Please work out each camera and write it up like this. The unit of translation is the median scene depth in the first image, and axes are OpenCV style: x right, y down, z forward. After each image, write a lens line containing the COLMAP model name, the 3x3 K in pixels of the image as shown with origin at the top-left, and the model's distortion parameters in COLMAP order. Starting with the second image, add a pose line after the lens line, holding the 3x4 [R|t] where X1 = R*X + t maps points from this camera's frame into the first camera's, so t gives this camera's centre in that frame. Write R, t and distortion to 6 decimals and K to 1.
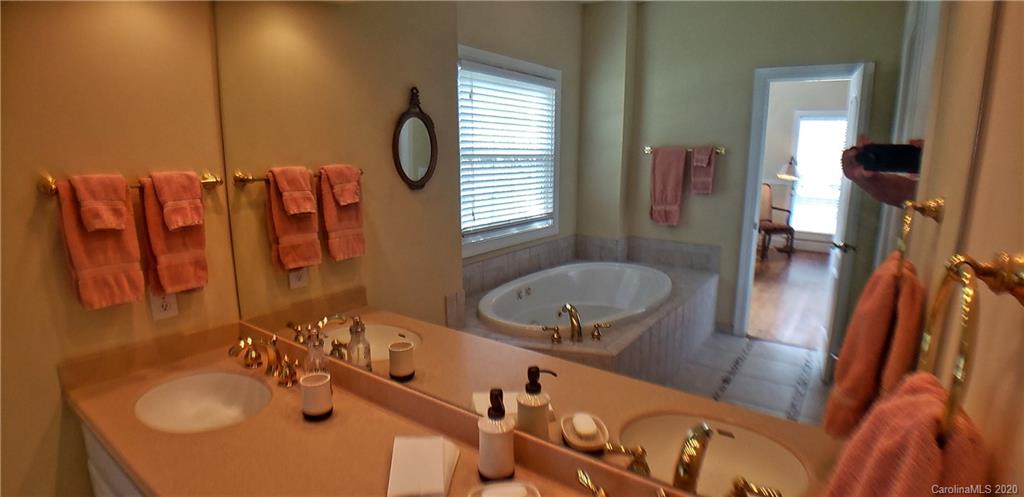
lens RADIAL K [[517.3, 0, 512.0], [0, 517.3, 248.5], [0, 0, 1]] dist [-0.092323, 0.001099]
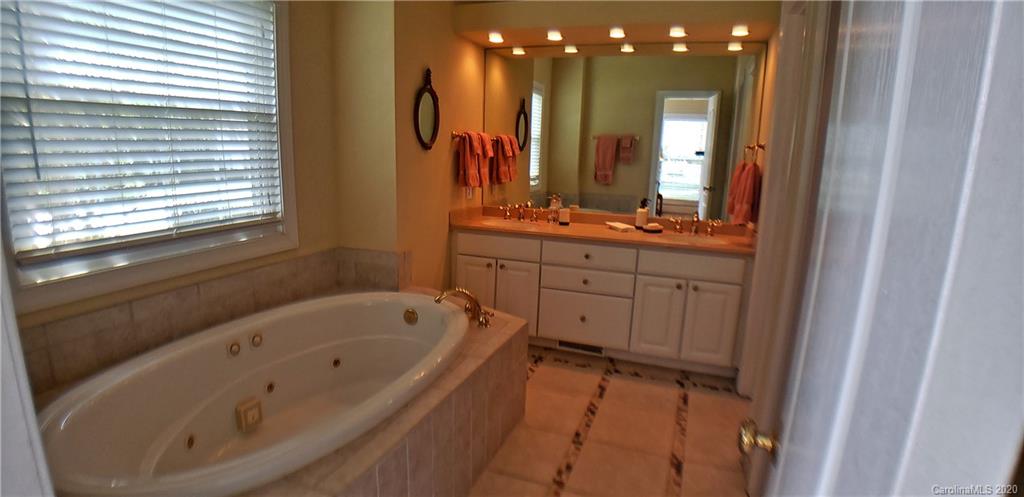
lens RADIAL K [[517.3, 0, 512.0], [0, 517.3, 248.5], [0, 0, 1]] dist [-0.092323, 0.001099]
pose [[0.960956, -0.032827, 0.274746, -0.448348], [0.029308, 0.999427, 0.016906, 0.126977], [-0.275144, -0.008194, 0.961368, -0.498532]]
